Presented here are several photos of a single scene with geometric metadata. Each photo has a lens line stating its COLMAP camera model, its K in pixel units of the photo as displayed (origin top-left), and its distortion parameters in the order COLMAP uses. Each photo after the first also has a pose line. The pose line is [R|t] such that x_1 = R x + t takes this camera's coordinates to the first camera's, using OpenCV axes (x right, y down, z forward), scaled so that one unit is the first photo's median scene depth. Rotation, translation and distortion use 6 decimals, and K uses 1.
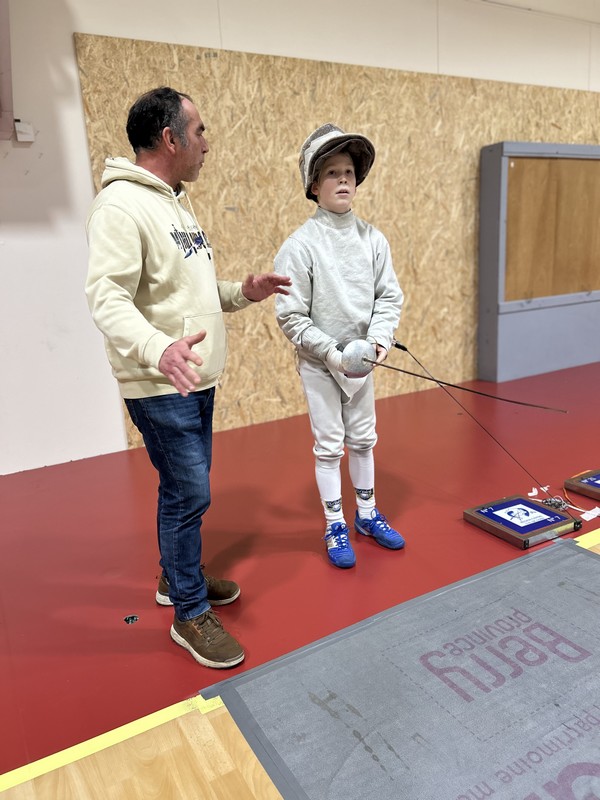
lens RADIAL K [[607.4, 0, 304.8], [0, 607.4, 398.3], [0, 0, 1]] dist [0.063281, -0.051432]
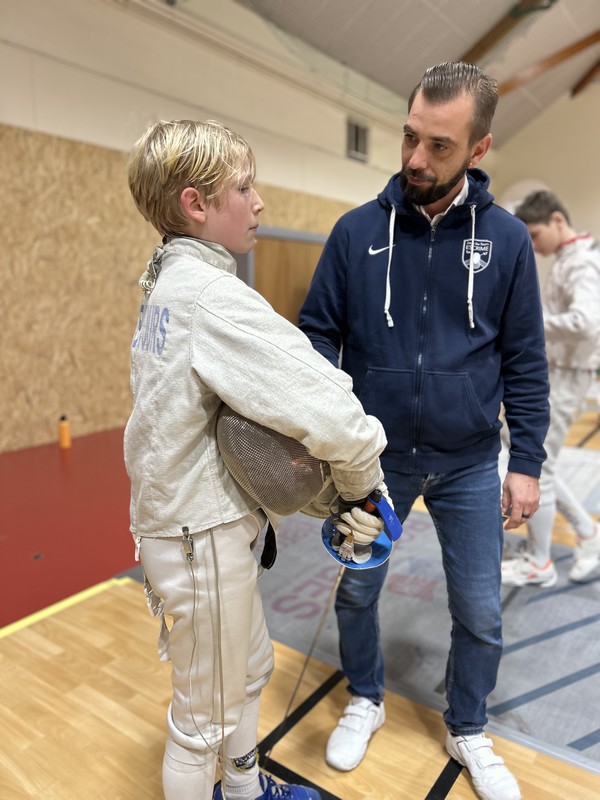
lens RADIAL K [[607.4, 0, 297.1], [0, 607.4, 398.3], [0, 0, 1]] dist [0.063281, -0.051432]
pose [[0.912372, -0.009535, 0.409252, -0.160815], [0.035656, 0.997780, -0.056243, 0.050549], [-0.407807, 0.065907, 0.910686, -0.281868]]
